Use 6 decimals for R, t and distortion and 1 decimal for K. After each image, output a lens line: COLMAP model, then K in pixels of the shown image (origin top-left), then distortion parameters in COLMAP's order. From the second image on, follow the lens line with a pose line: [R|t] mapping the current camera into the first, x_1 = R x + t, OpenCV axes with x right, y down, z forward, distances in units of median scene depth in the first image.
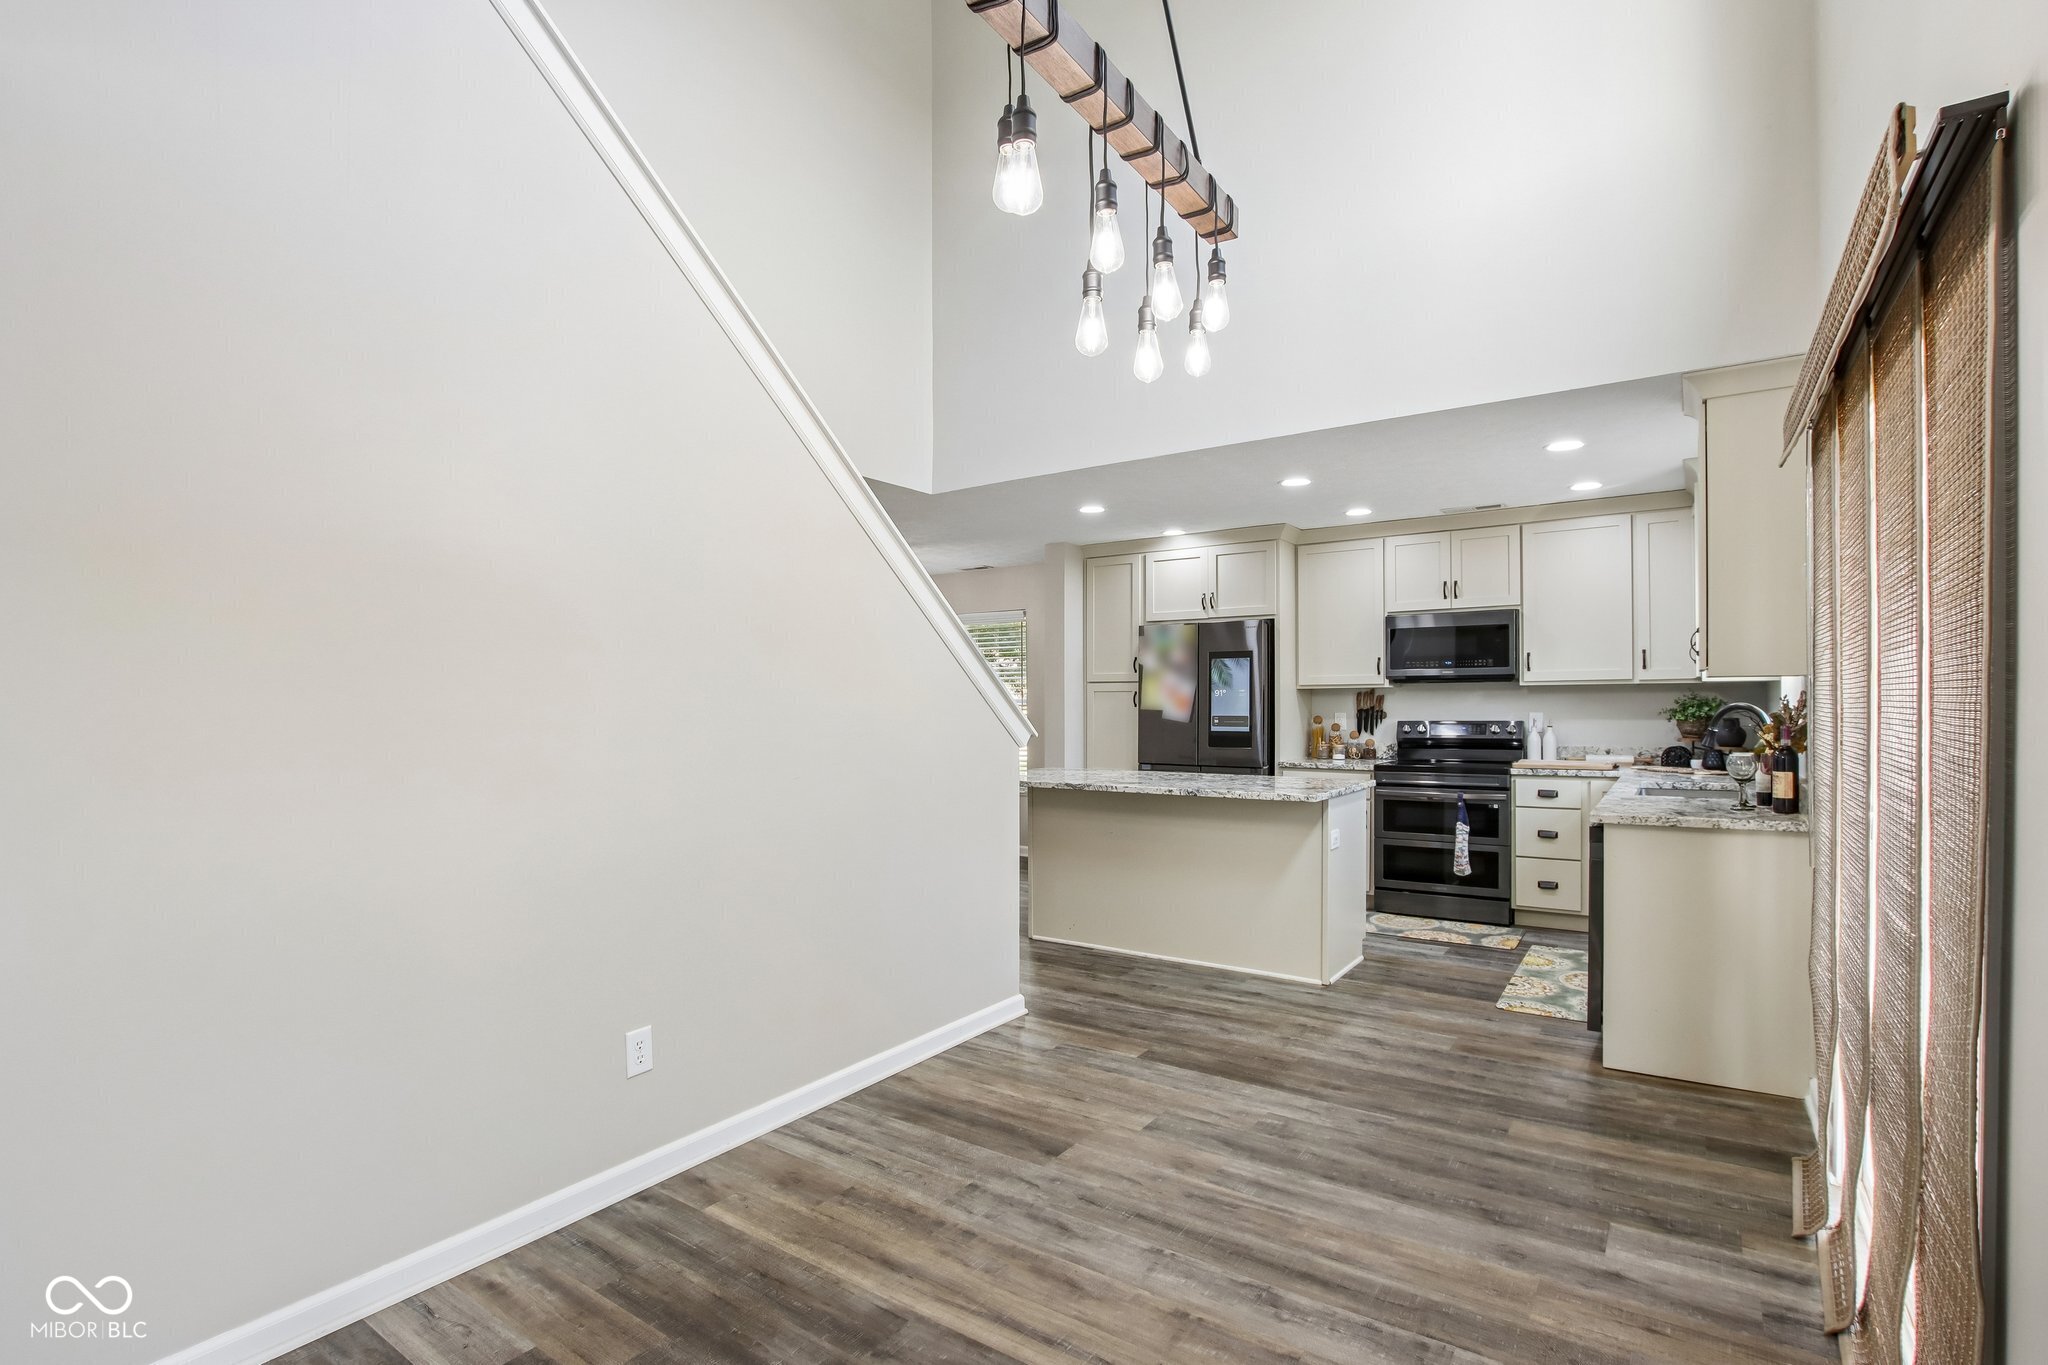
lens RADIAL K [[972.1, 0, 1023.4], [0, 972.1, 715.2], [0, 0, 1]] dist [-0.032186, 0.000539]
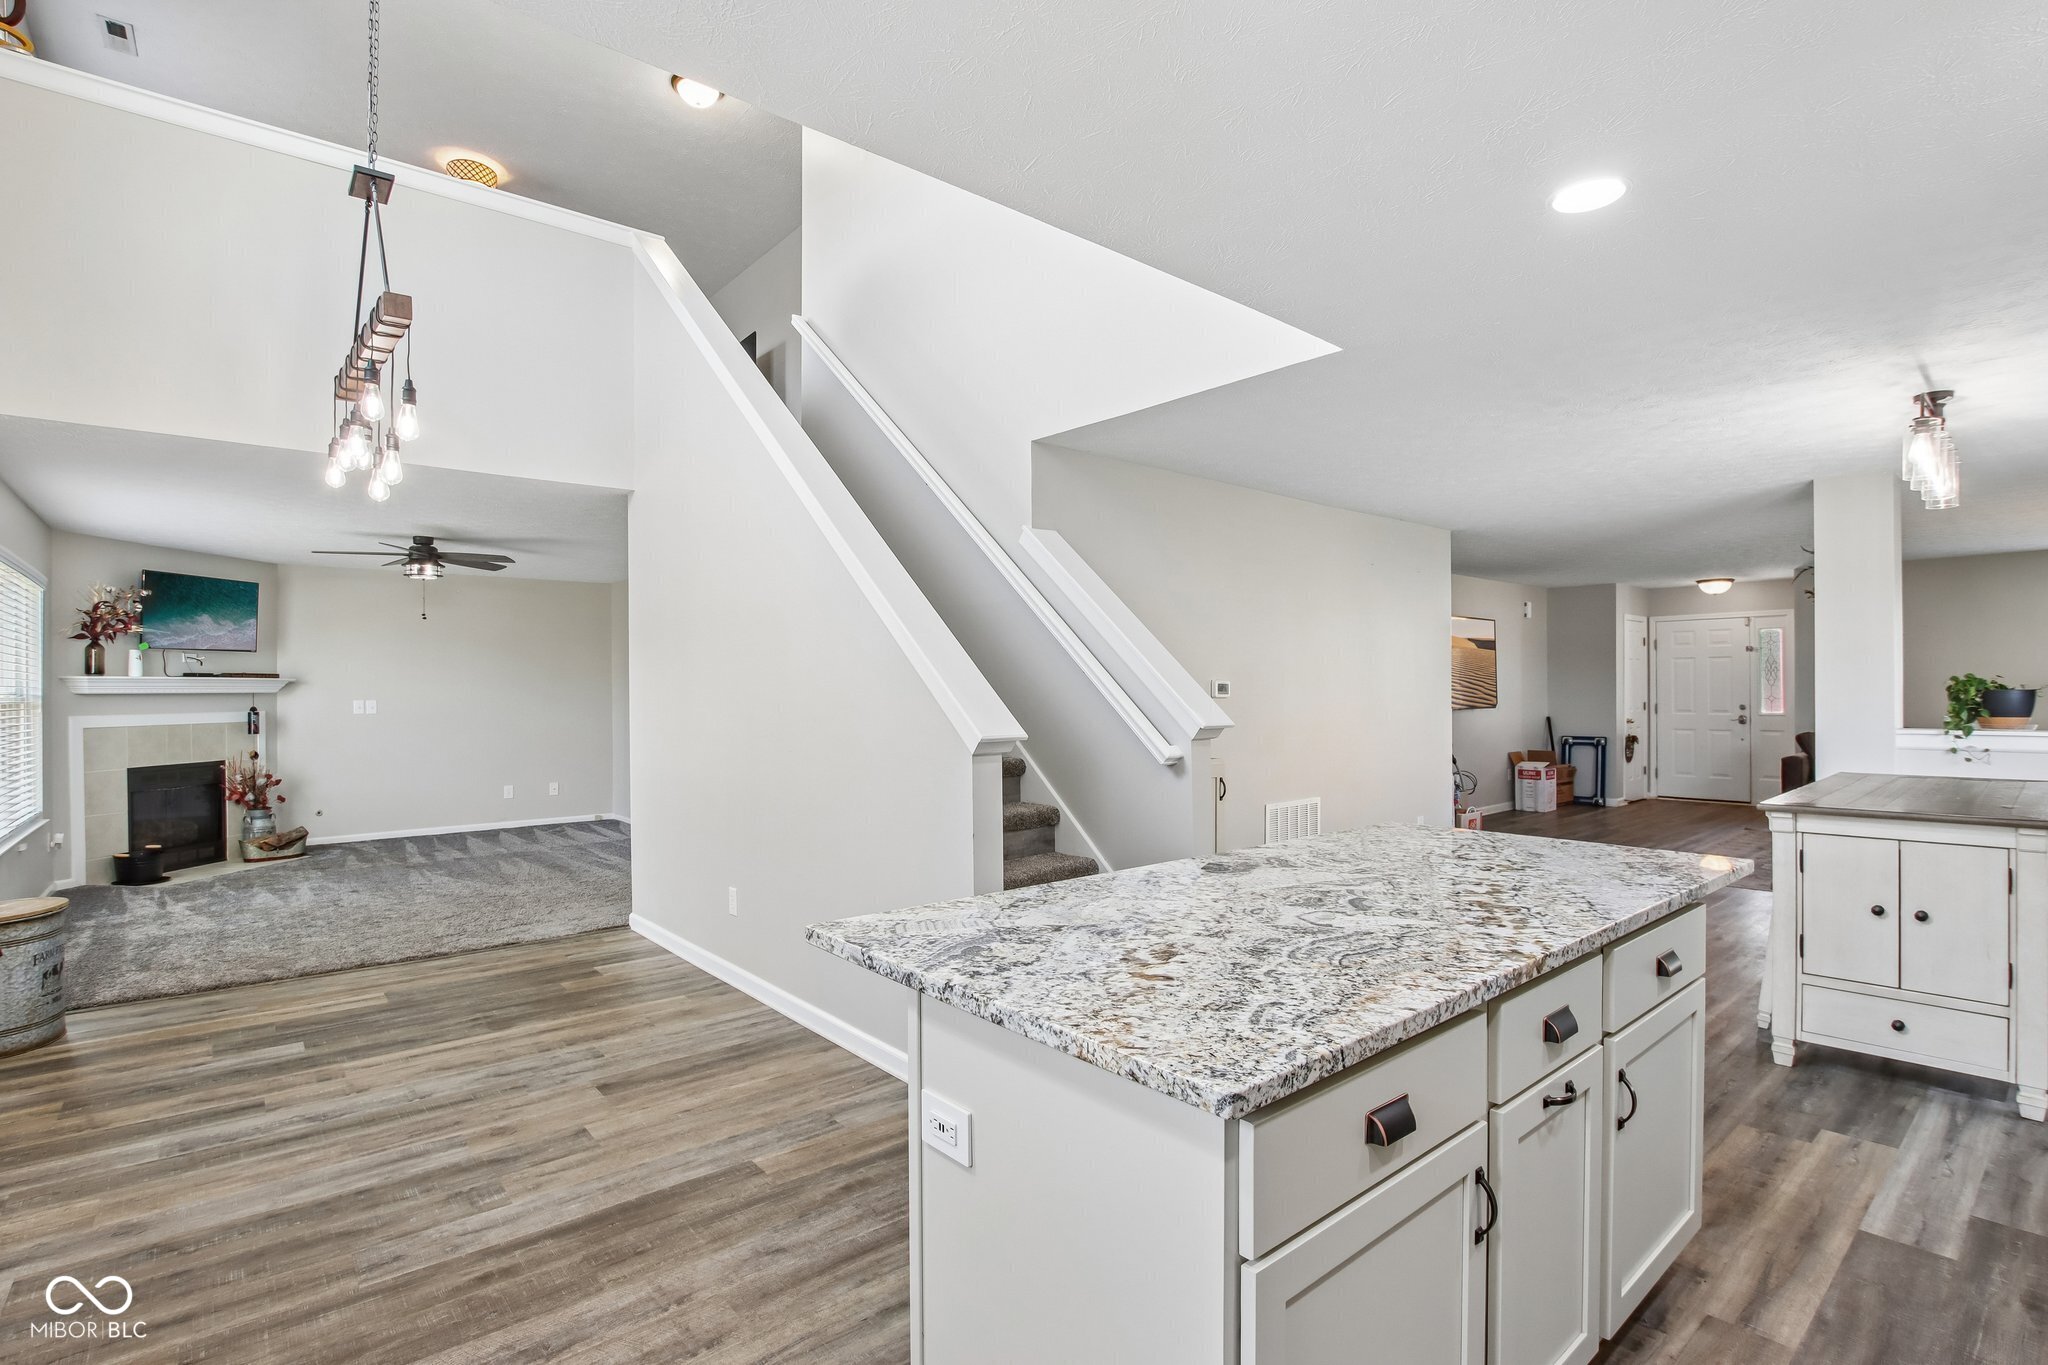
lens RADIAL K [[964.6, 0, 1024.0], [0, 964.6, 682.5], [0, 0, 1]] dist [-0.034203, 0.004861]
pose [[-0.255603, 0.001728, -0.966780, 0.536402], [-0.005418, 0.999980, 0.003220, -0.018471], [0.966767, 0.006061, -0.255589, 0.950159]]
